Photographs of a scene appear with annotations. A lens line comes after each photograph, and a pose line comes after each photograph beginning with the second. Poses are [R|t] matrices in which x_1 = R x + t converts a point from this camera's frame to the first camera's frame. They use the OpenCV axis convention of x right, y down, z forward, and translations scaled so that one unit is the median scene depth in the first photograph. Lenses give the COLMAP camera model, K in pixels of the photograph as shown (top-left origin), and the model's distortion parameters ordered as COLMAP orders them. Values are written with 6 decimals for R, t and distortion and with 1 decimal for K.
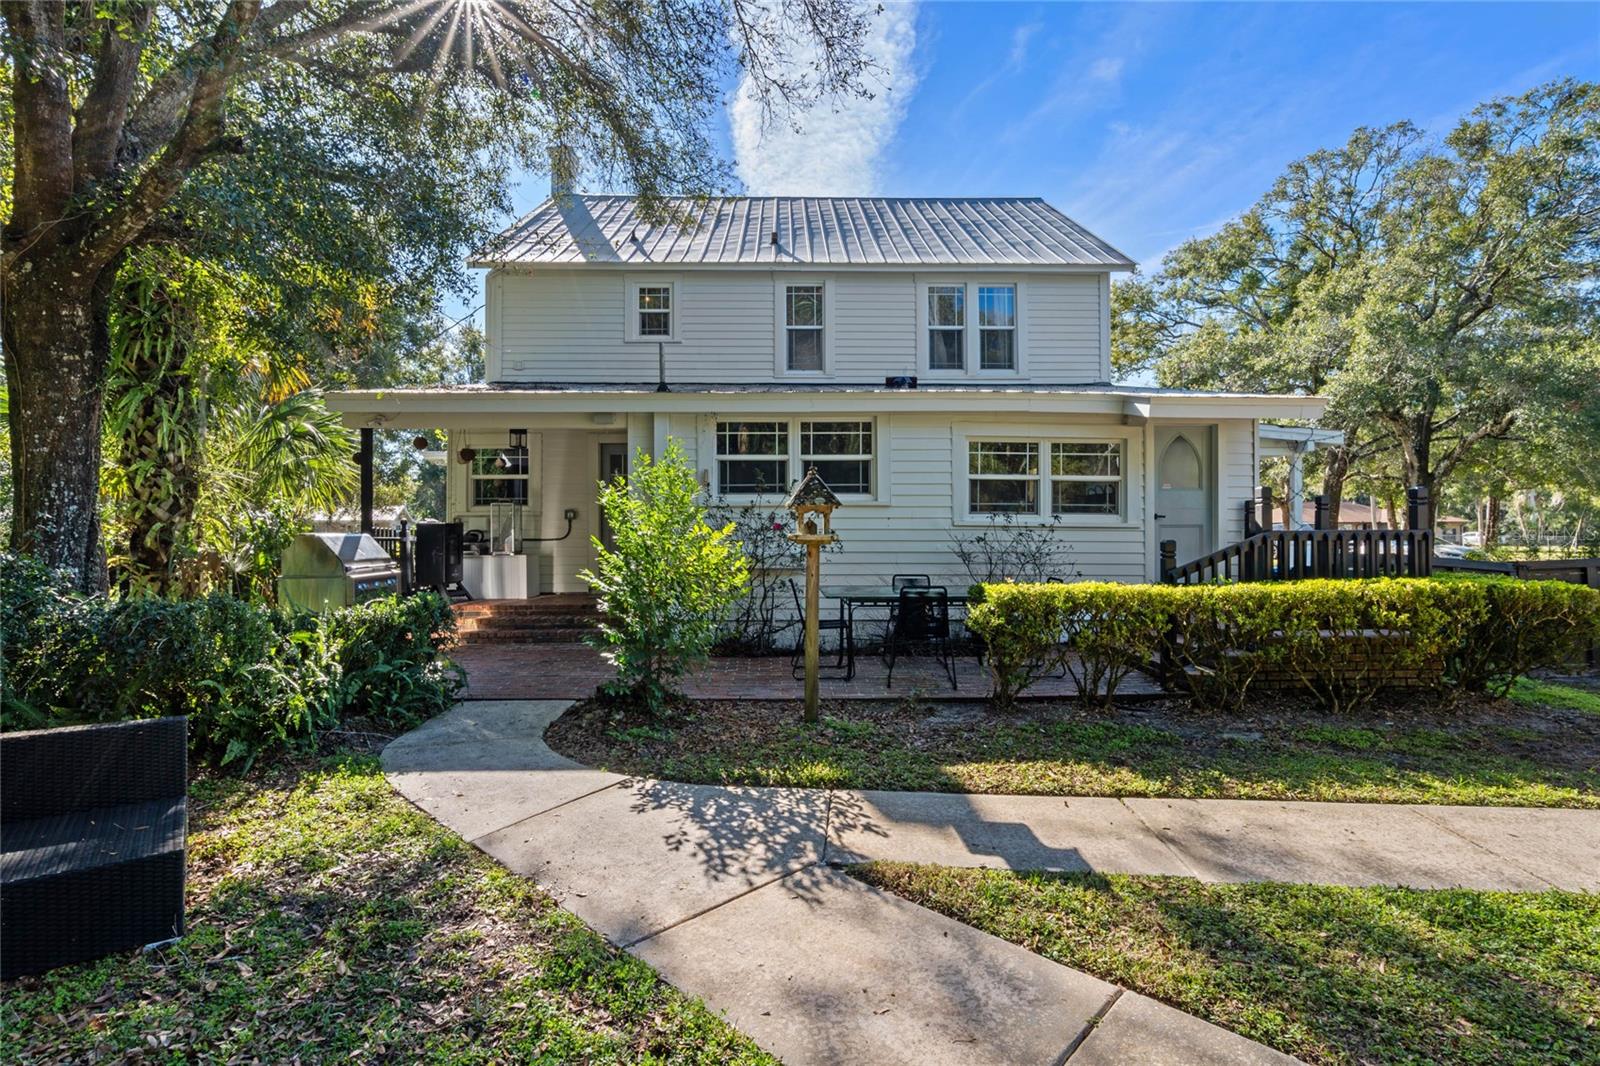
lens RADIAL K [[744.6, 0, 792.2], [0, 744.6, 530.8], [0, 0, 1]] dist [-0.014467, 0.000370]
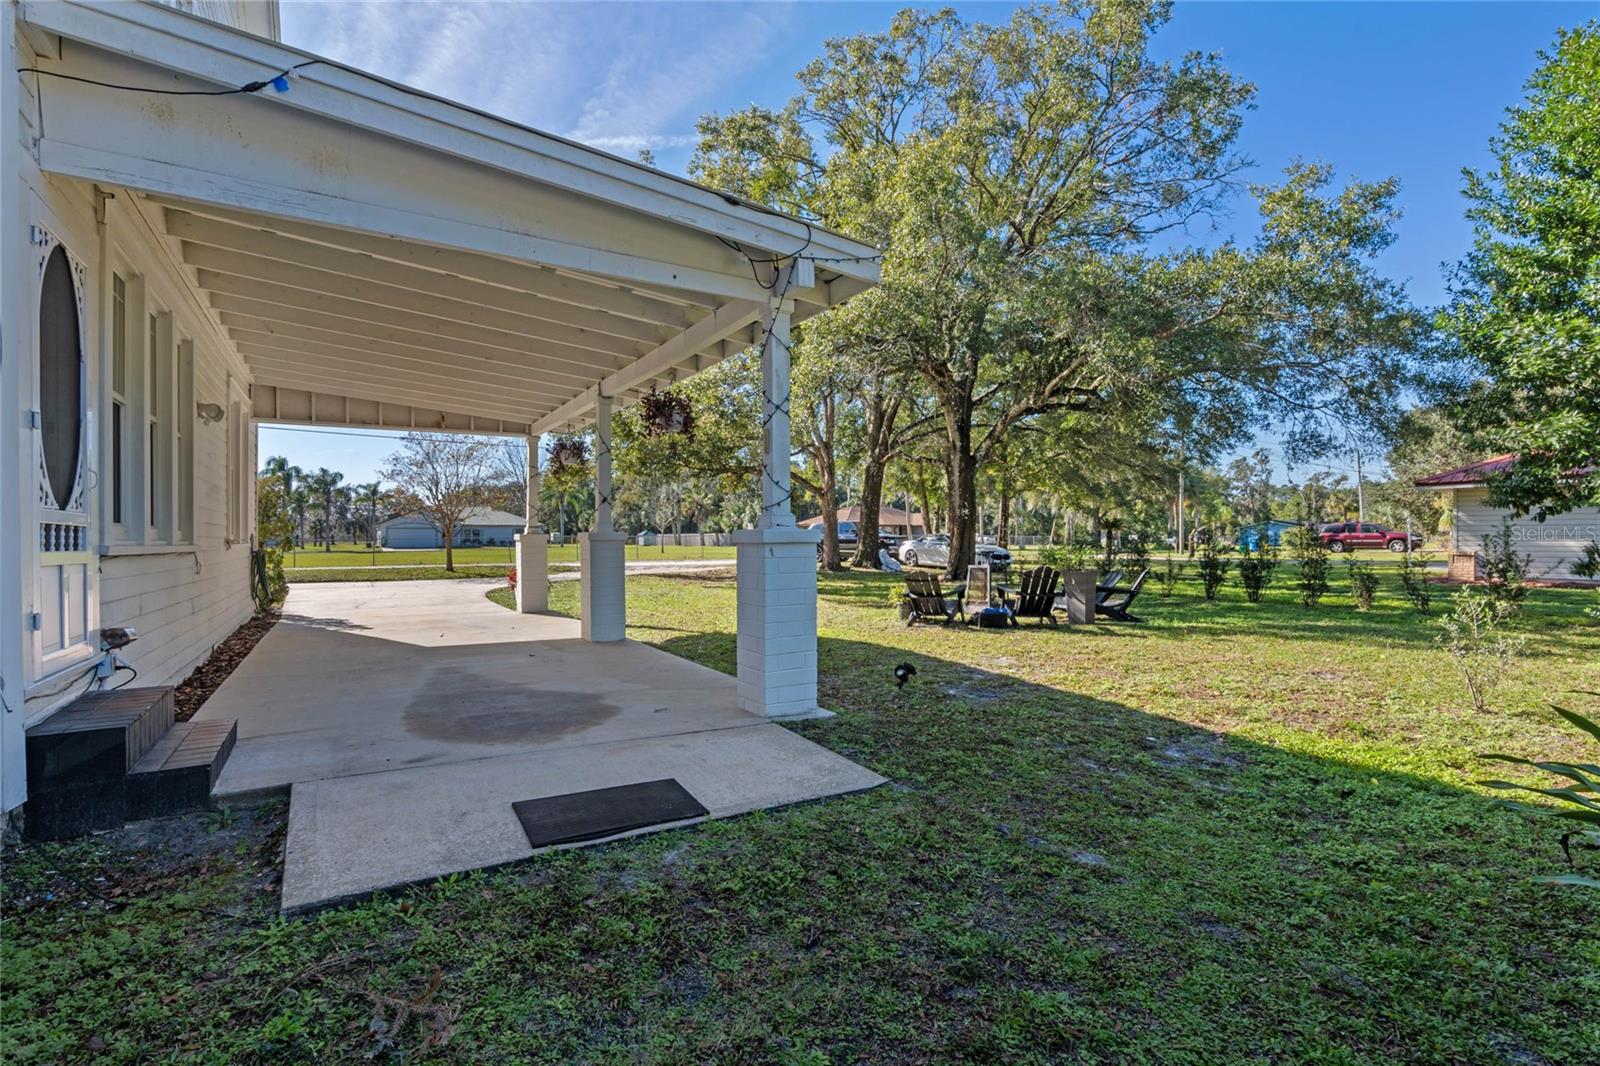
lens RADIAL K [[744.6, 0, 793.4], [0, 744.6, 537.2], [0, 0, 1]] dist [-0.014467, 0.000370]
pose [[0.868226, 0.001184, 0.496167, 0.623945], [-0.003510, 0.999987, 0.003755, 0.018052], [-0.496156, -0.005001, 0.868219, 0.829987]]
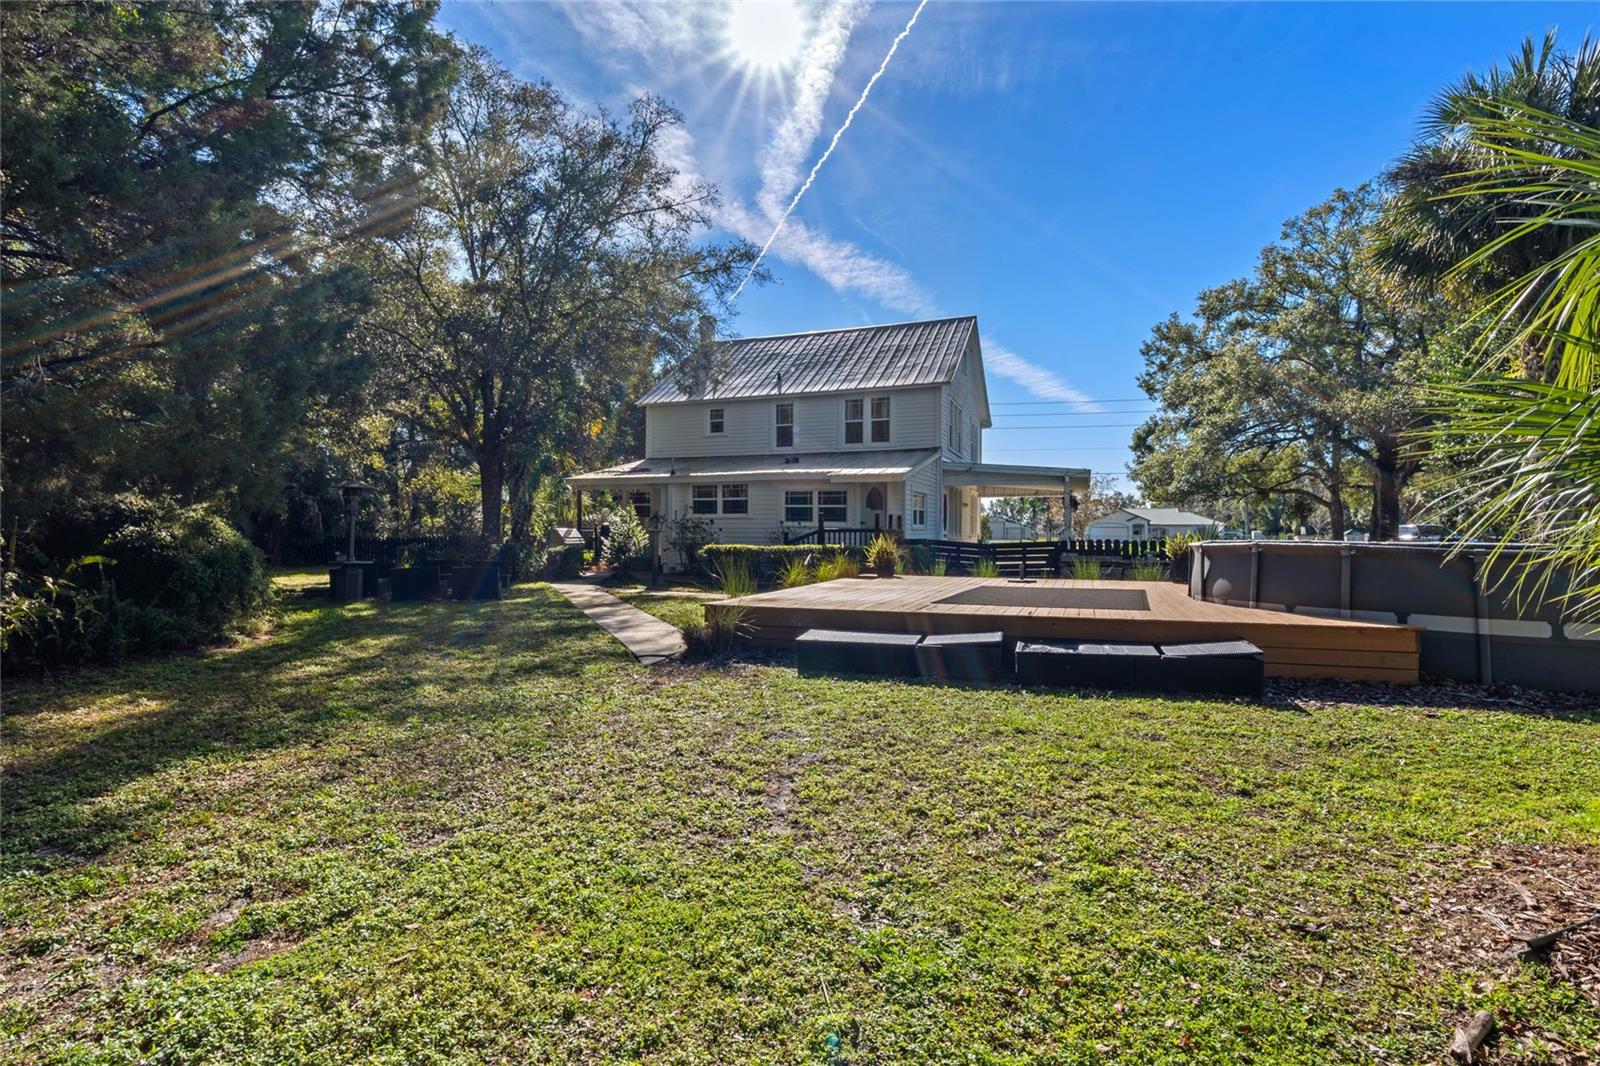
lens RADIAL K [[744.6, 0, 802.6], [0, 744.6, 527.7], [0, 0, 1]] dist [-0.014467, 0.000370]
pose [[0.927302, 0.002684, -0.374306, 0.944017], [-0.003399, 0.999993, -0.001250, -0.000508], [0.374300, 0.002431, 0.927305, -0.953129]]
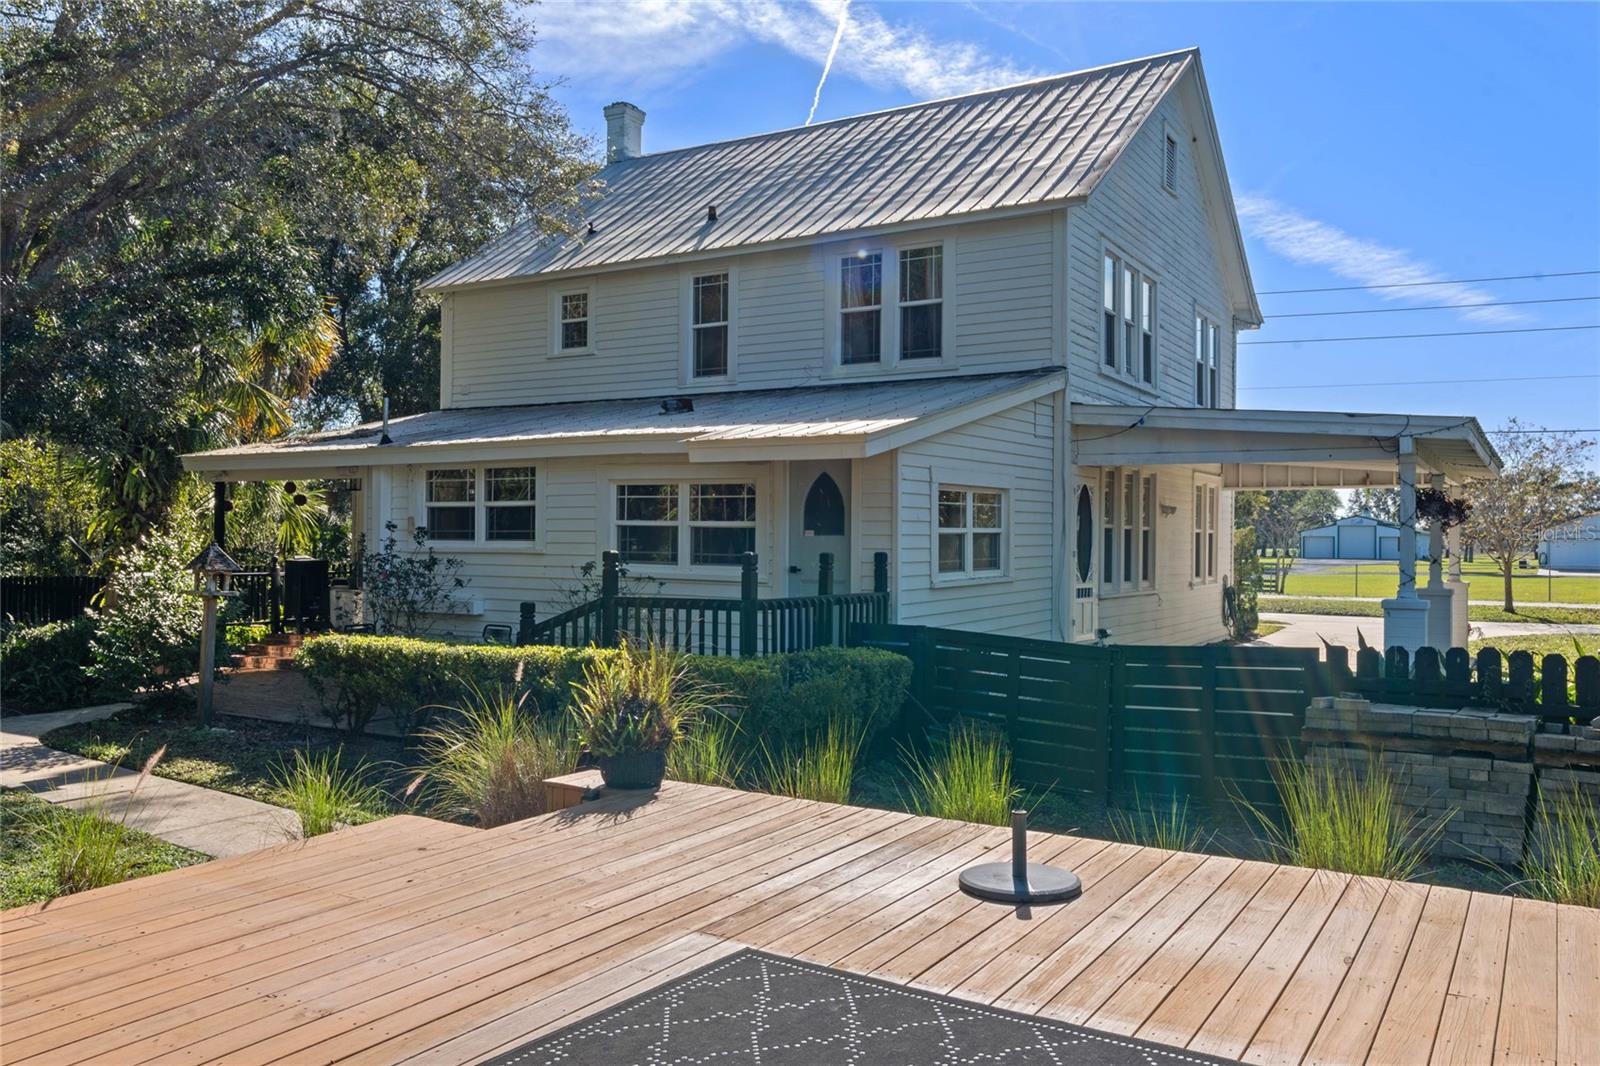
lens RADIAL K [[1254.5, 0, 799.4], [0, 1254.5, 533.0], [0, 0, 1]] dist [0.024148, 0.000558]
pose [[0.846753, 0.006018, -0.531953, 1.009324], [-0.005822, 0.999981, 0.002045, -0.051172], [0.531955, 0.001365, 0.846772, -0.166516]]
